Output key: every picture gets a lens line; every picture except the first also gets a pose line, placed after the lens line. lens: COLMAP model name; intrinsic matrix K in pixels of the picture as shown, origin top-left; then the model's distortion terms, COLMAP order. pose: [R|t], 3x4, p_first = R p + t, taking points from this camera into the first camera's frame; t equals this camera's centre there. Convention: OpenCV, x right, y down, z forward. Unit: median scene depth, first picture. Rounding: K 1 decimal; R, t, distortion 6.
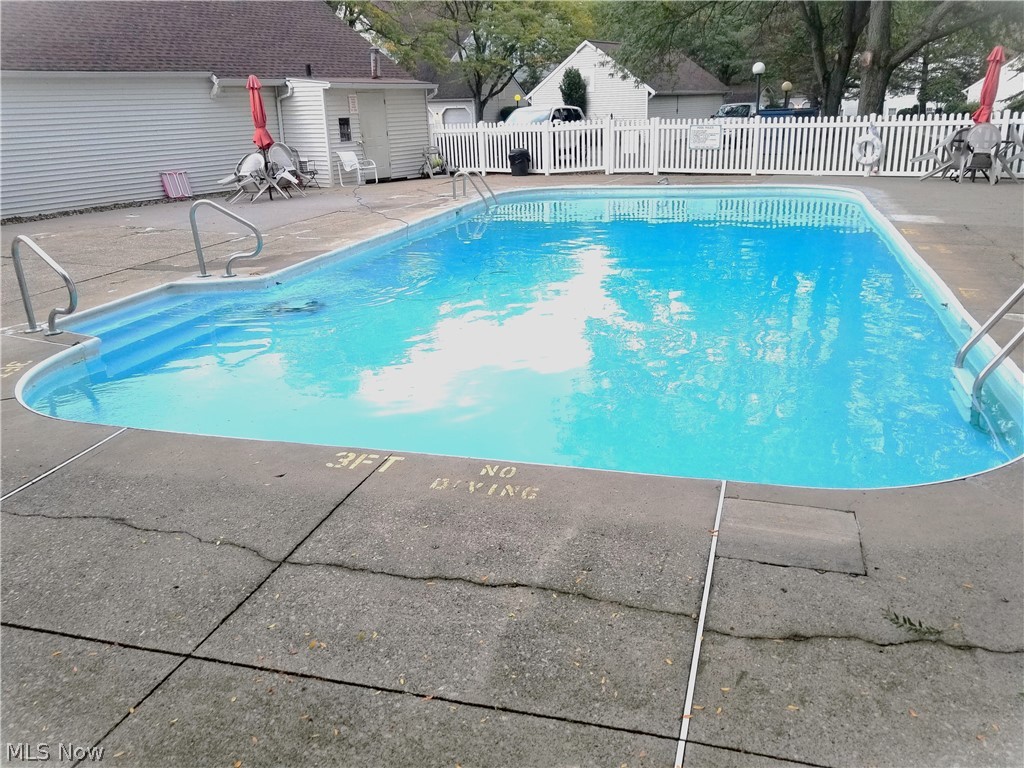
lens RADIAL K [[795.9, 0, 516.7], [0, 795.9, 385.6], [0, 0, 1]] dist [0.060845, -0.125954]
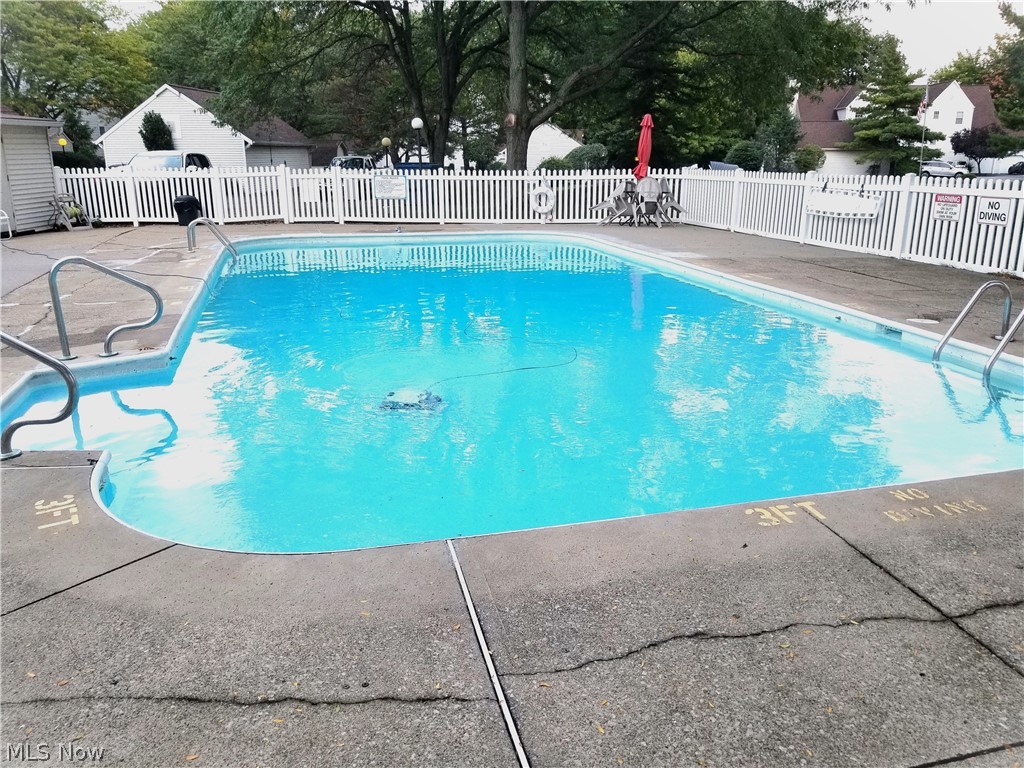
lens RADIAL K [[795.9, 0, 516.7], [0, 795.9, 385.6], [0, 0, 1]] dist [0.060845, -0.125954]
pose [[0.851893, -0.112416, 0.511508, -0.173358], [0.143498, 0.989416, -0.021542, -0.014514], [-0.503672, 0.091752, 0.859009, 0.064983]]
